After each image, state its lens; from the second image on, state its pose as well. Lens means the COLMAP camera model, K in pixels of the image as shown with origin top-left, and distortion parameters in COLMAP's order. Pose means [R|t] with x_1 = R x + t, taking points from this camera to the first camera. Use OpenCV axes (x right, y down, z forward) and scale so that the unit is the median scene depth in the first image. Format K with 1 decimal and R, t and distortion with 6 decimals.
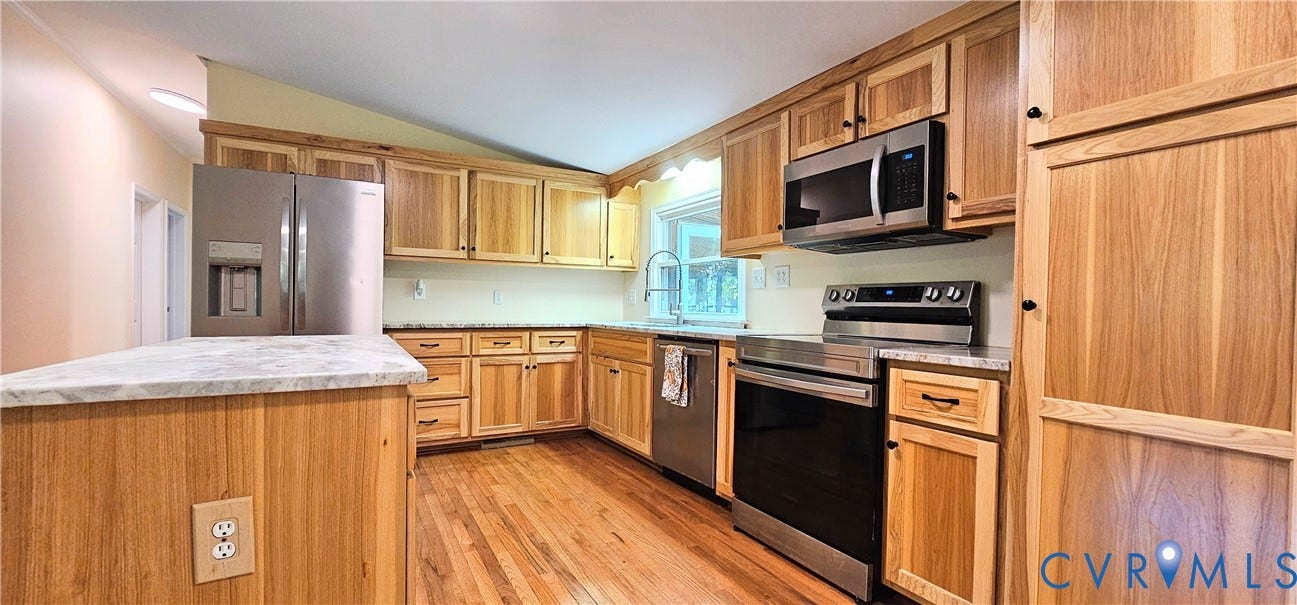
lens RADIAL K [[532.1, 0, 646.4], [0, 532.1, 310.7], [0, 0, 1]] dist [-0.001323, -0.000035]
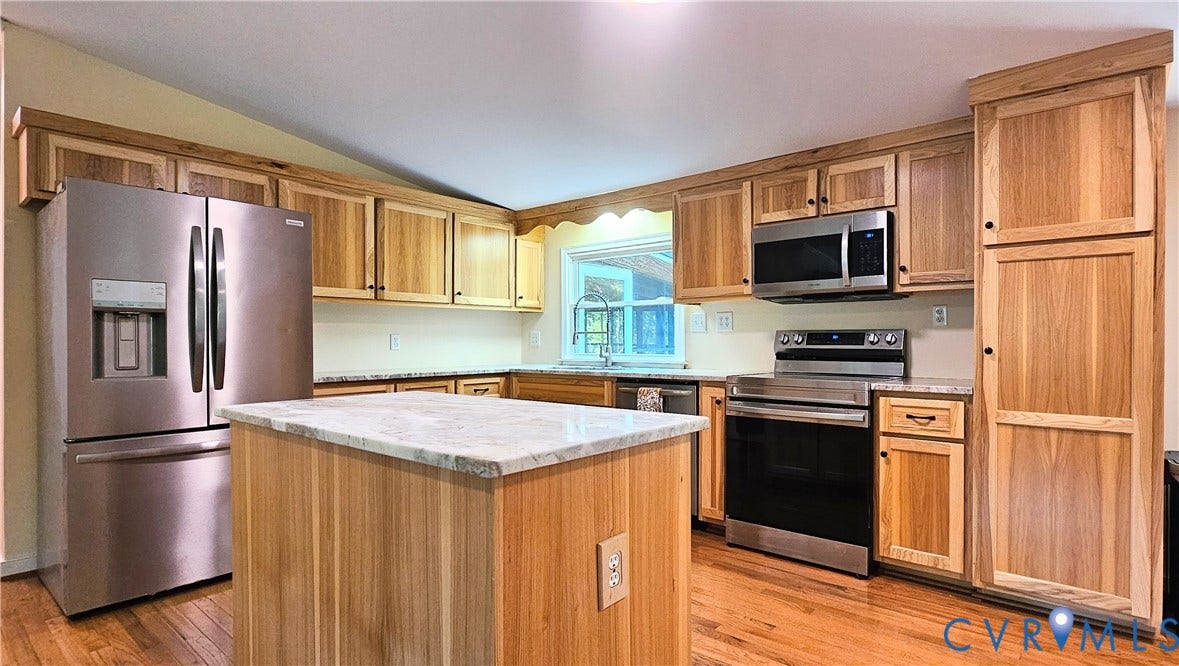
lens RADIAL K [[584.1, 0, 654.7], [0, 584.1, 342.0], [0, 0, 1]] dist [-0.001539, -0.000514]
pose [[0.917621, -0.016756, 0.397103, -0.397449], [0.018671, 0.999825, -0.000957, -0.024662], [-0.397018, 0.008292, 0.917774, -0.076483]]
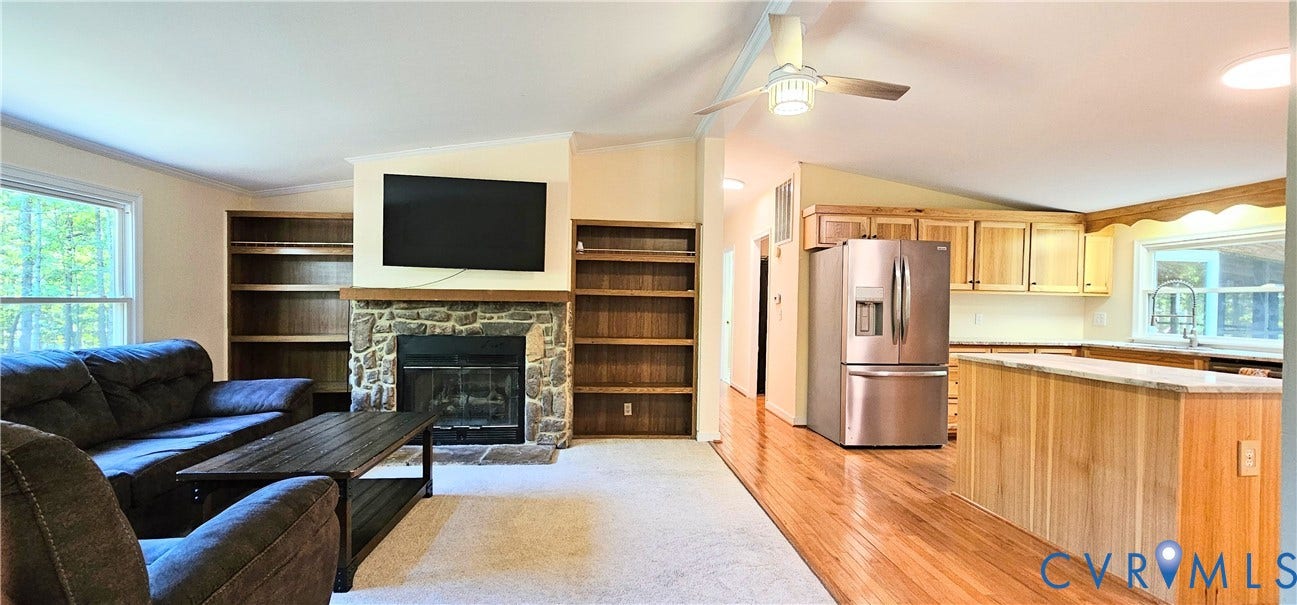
lens RADIAL K [[532.1, 0, 646.4], [0, 532.1, 310.7], [0, 0, 1]] dist [-0.001323, -0.000035]
pose [[0.912117, 0.008022, -0.409851, -0.706270], [-0.010045, 0.999946, -0.002783, -0.048346], [0.409807, 0.006655, 0.912148, -0.657424]]
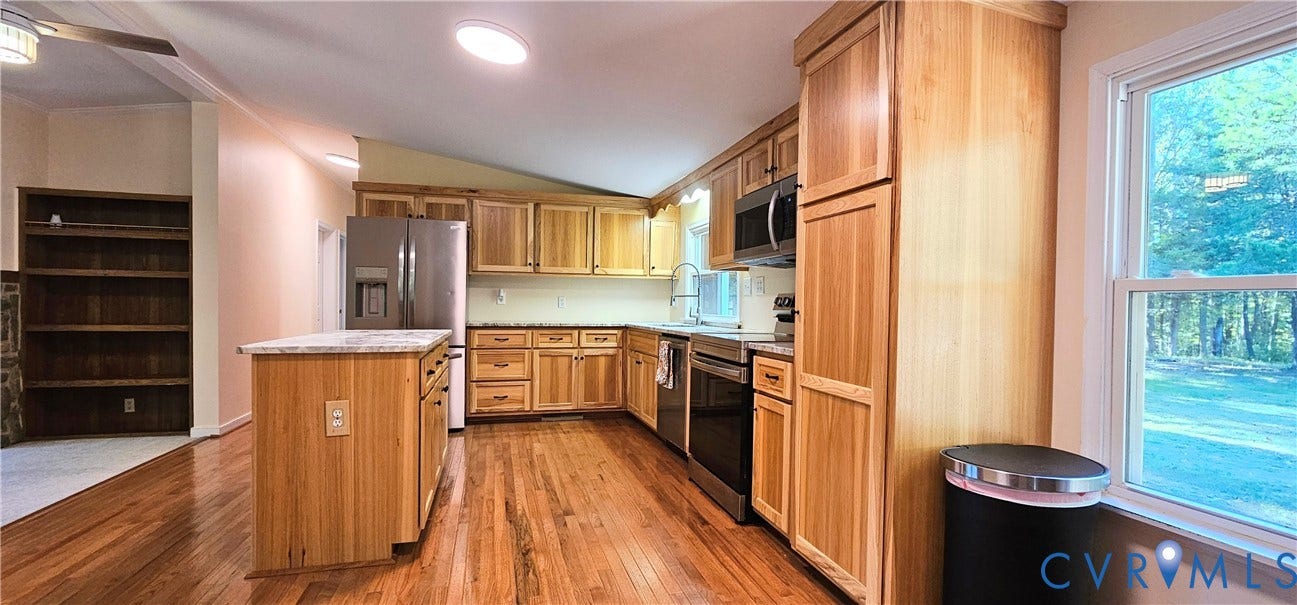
lens RADIAL K [[557.2, 0, 646.7], [0, 557.2, 310.7], [0, 0, 1]] dist [0.001756, 0.000117]
pose [[0.970540, 0.000473, -0.240940, 0.333605], [-0.000848, 0.999999, -0.001454, -0.005559], [0.240939, 0.001615, 0.970539, -0.311105]]
